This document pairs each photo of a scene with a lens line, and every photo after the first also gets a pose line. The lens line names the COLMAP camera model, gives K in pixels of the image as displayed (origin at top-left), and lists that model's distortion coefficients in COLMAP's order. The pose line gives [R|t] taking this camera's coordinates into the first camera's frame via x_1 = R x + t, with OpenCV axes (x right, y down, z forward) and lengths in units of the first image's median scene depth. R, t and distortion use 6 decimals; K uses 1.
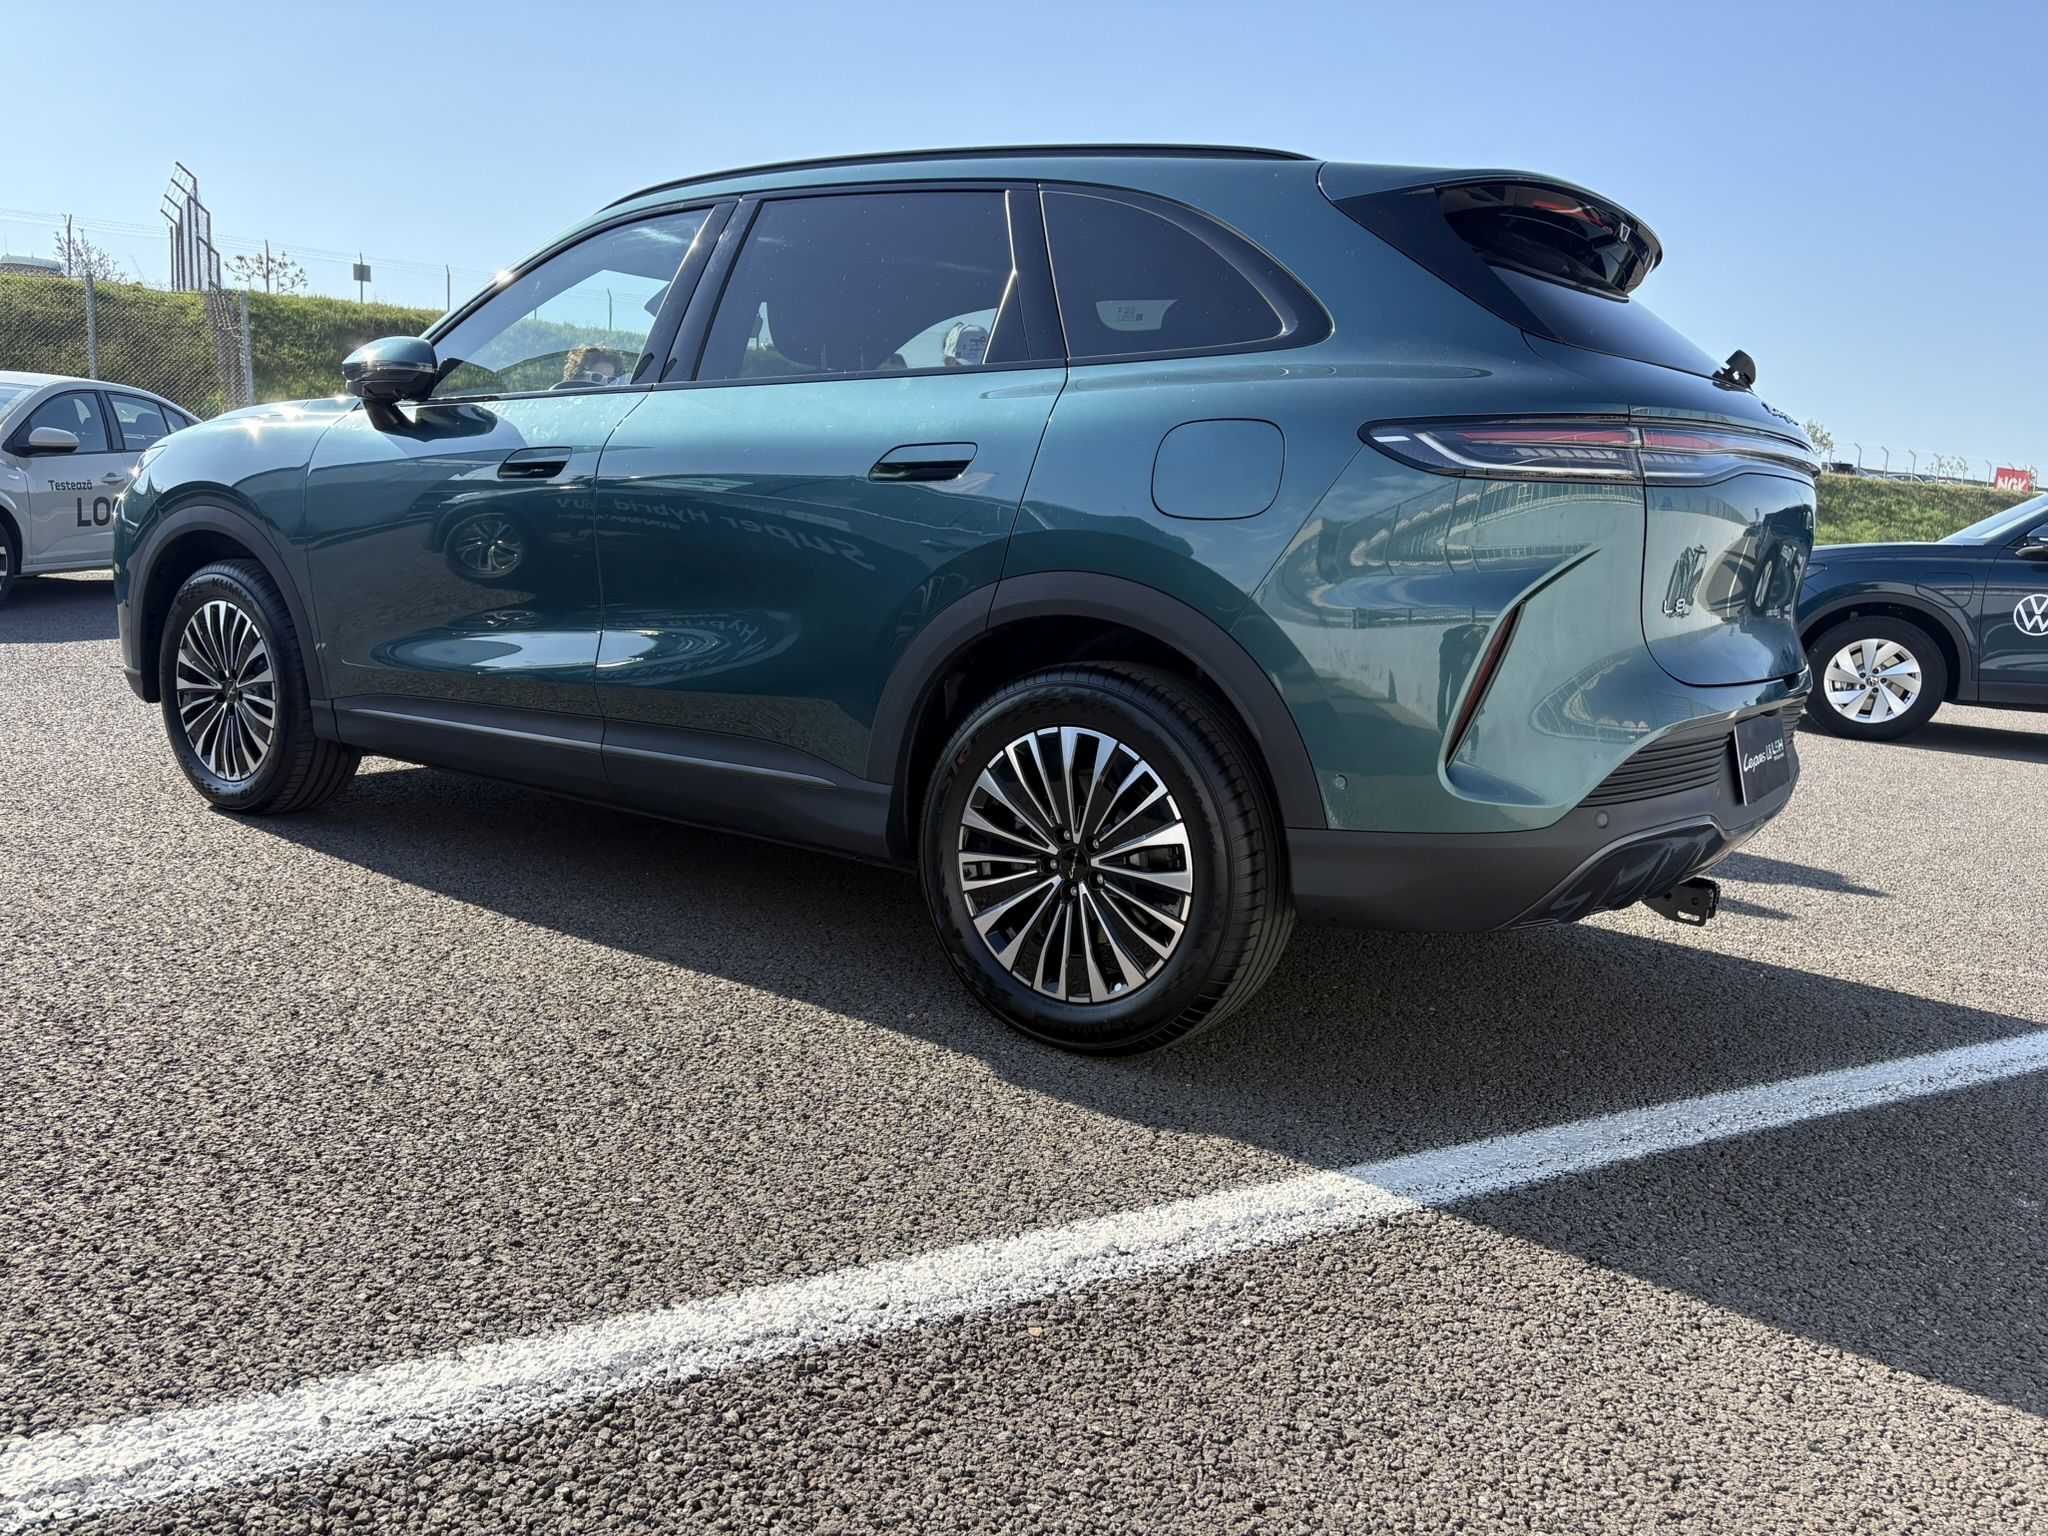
lens RADIAL K [[1510.0, 0, 1004.0], [0, 1510.0, 770.6], [0, 0, 1]] dist [0.045496, -0.043674]
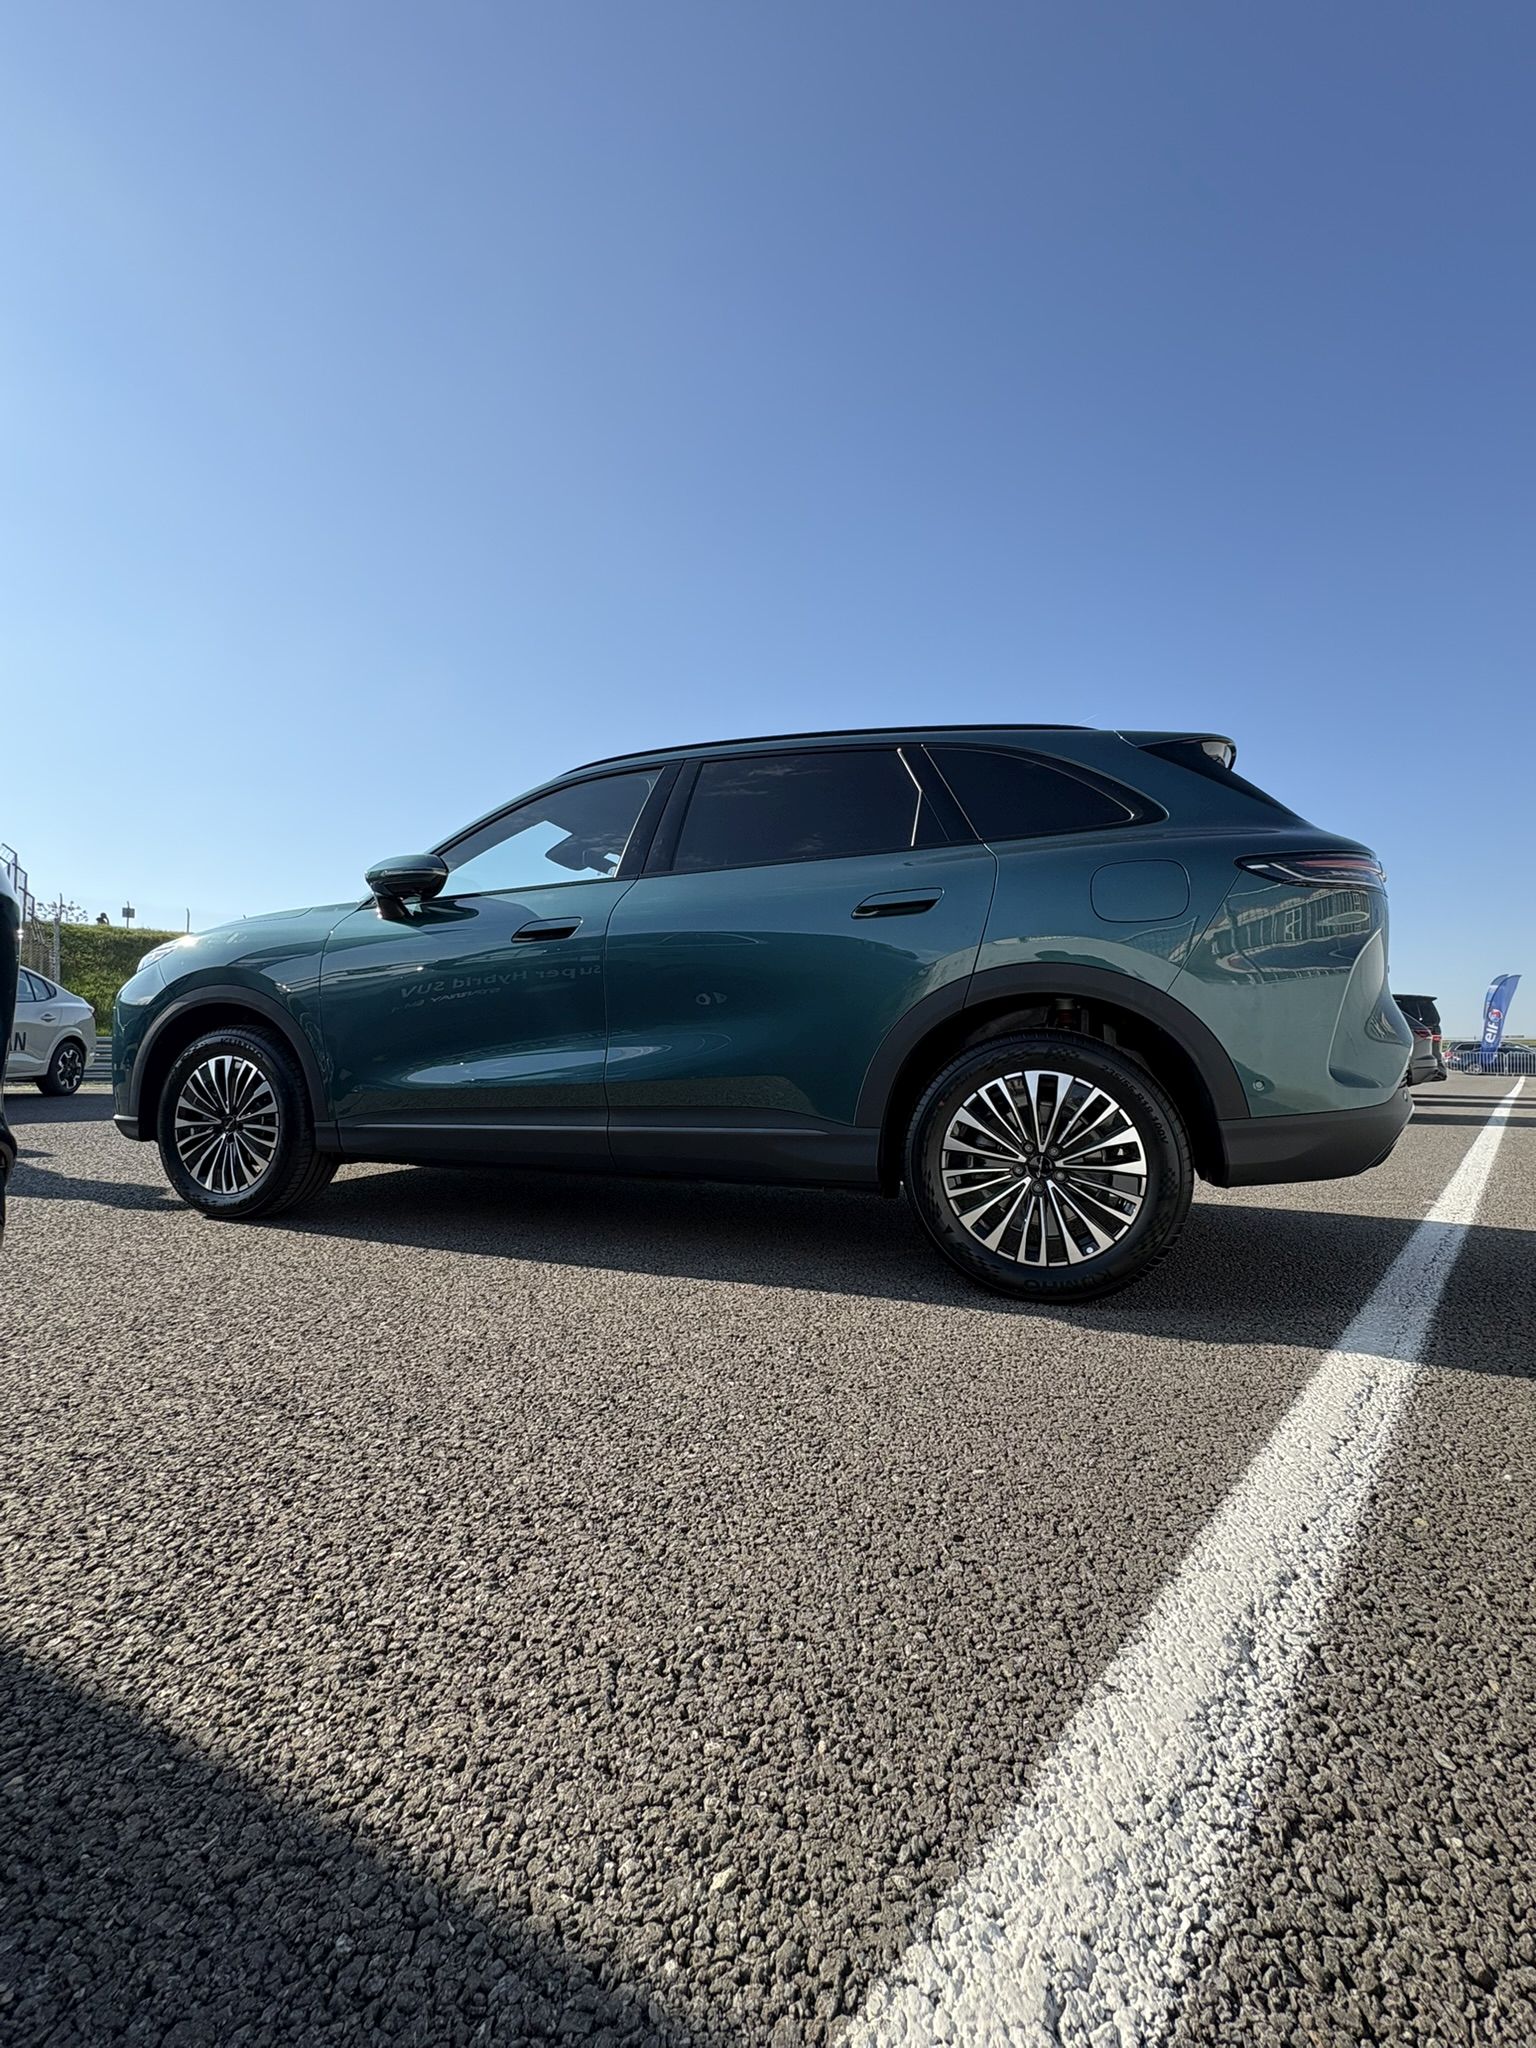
lens RADIAL K [[809.9, 0, 773.6], [0, 809.9, 1022.0], [0, 0, 1]] dist [0.000334, 0.000384]
pose [[0.956372, -0.035481, 0.289991, -0.409758], [0.089055, 0.980764, -0.173701, 0.037363], [-0.278249, 0.191948, 0.941134, 0.317776]]
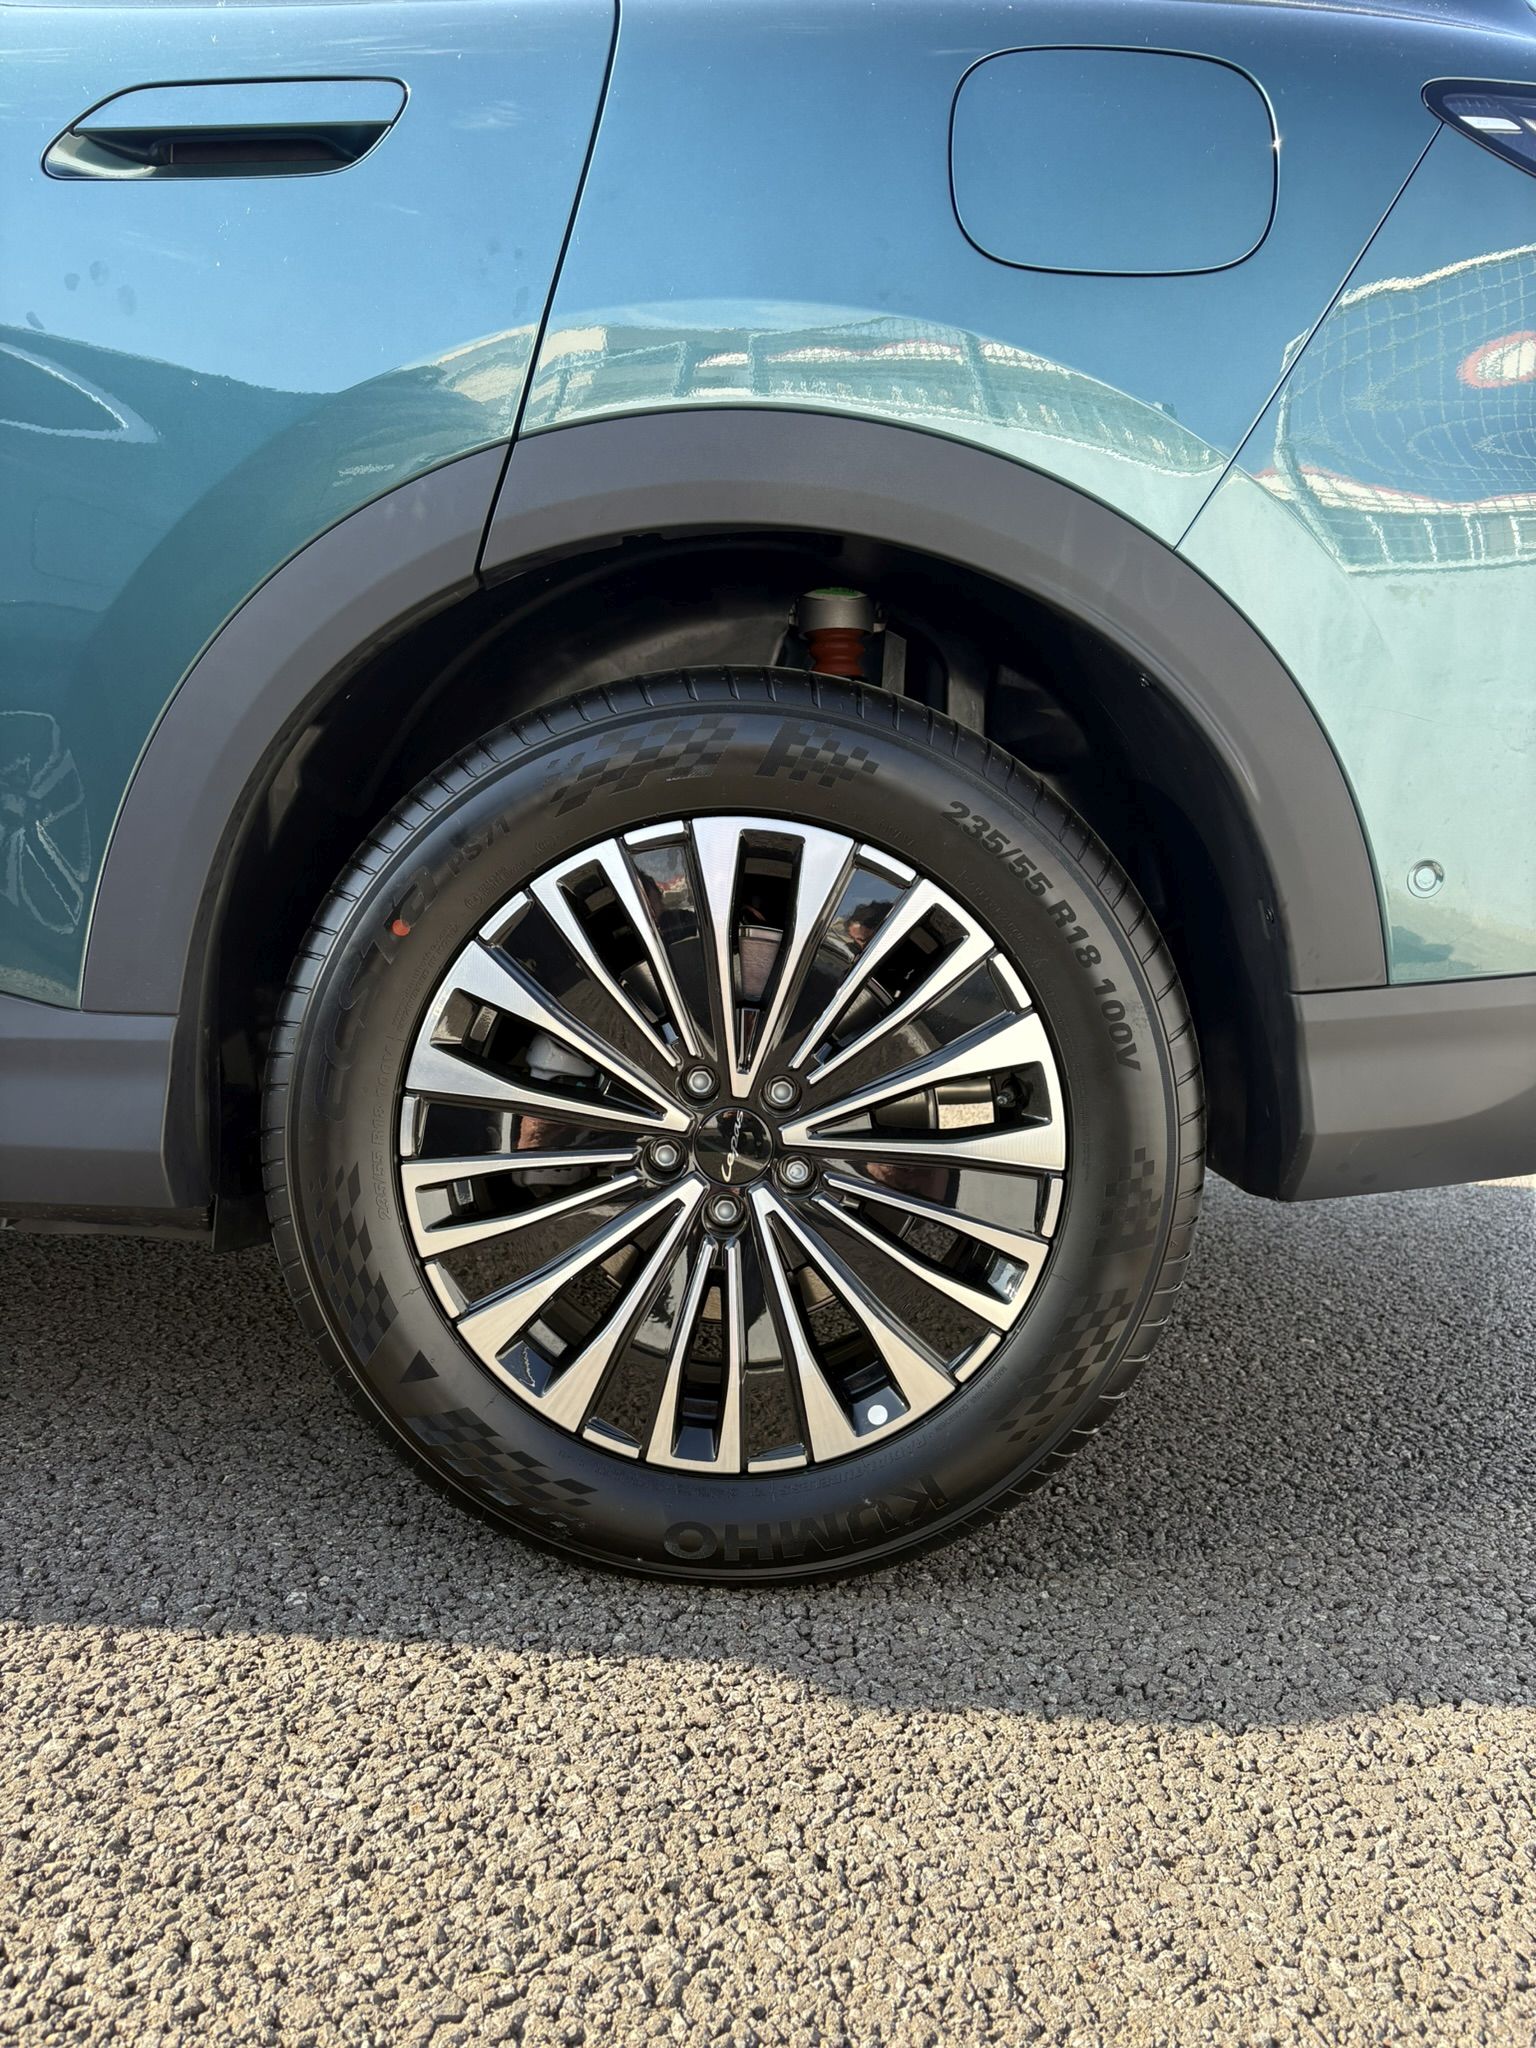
lens RADIAL K [[1510.0, 0, 777.0], [0, 1510.0, 1011.7], [0, 0, 1]] dist [0.045496, -0.043674]
pose [[0.820954, -0.082765, 0.564964, -0.178168], [0.097348, 0.995241, 0.004342, 0.023265], [-0.562635, 0.051434, 0.825104, 0.635785]]
